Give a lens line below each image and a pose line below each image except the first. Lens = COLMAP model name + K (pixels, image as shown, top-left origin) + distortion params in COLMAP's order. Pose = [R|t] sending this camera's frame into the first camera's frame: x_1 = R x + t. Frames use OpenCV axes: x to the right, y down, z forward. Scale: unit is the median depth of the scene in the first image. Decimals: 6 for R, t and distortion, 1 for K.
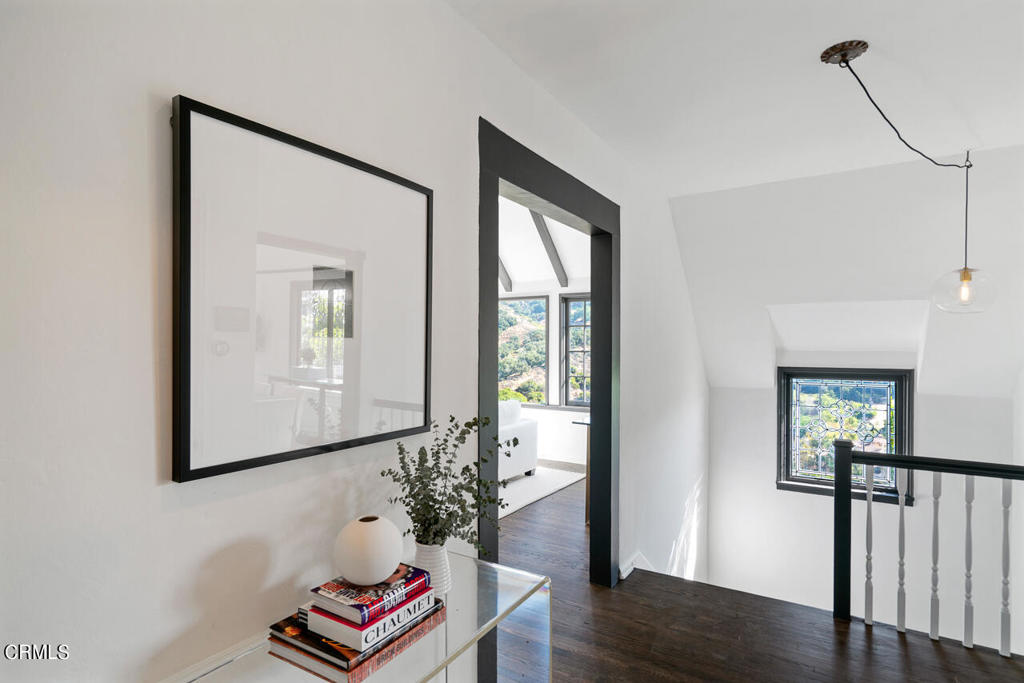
lens RADIAL K [[531.0, 0, 512.0], [0, 531.0, 341.5], [0, 0, 1]] dist [-0.000025, -0.000005]
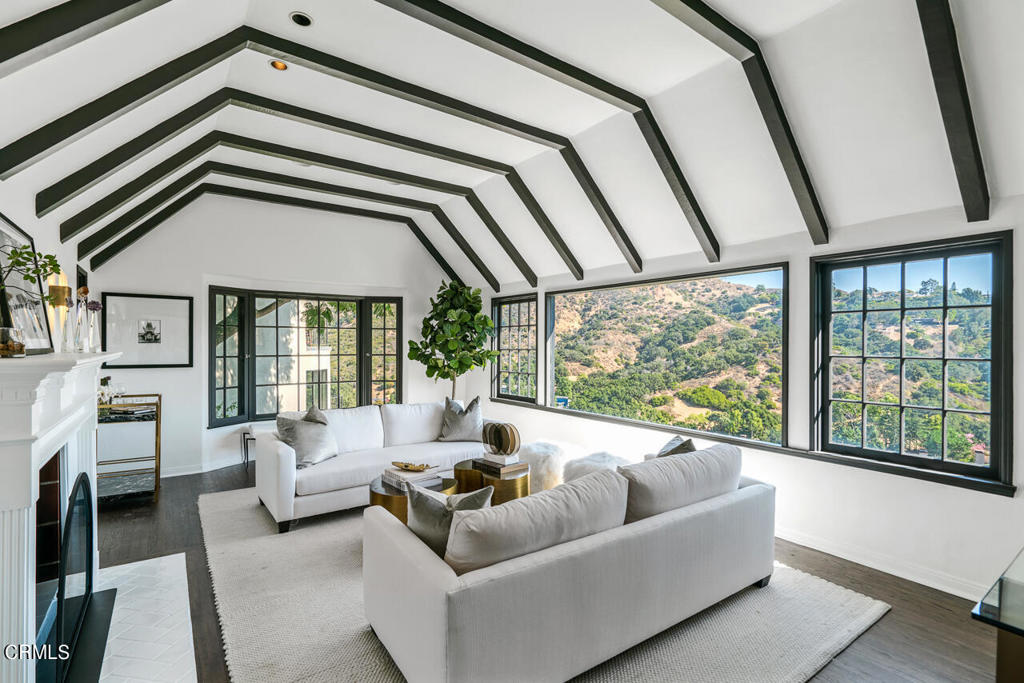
lens RADIAL K [[479.0, 0, 512.0], [0, 479.0, 341.5], [0, 0, 1]] dist [-0.000010, 0.000040]
pose [[0.924233, -0.000615, -0.381829, -0.011741], [0.001452, 0.999997, 0.001906, 0.000284], [0.381827, -0.002316, 0.924231, 0.393267]]
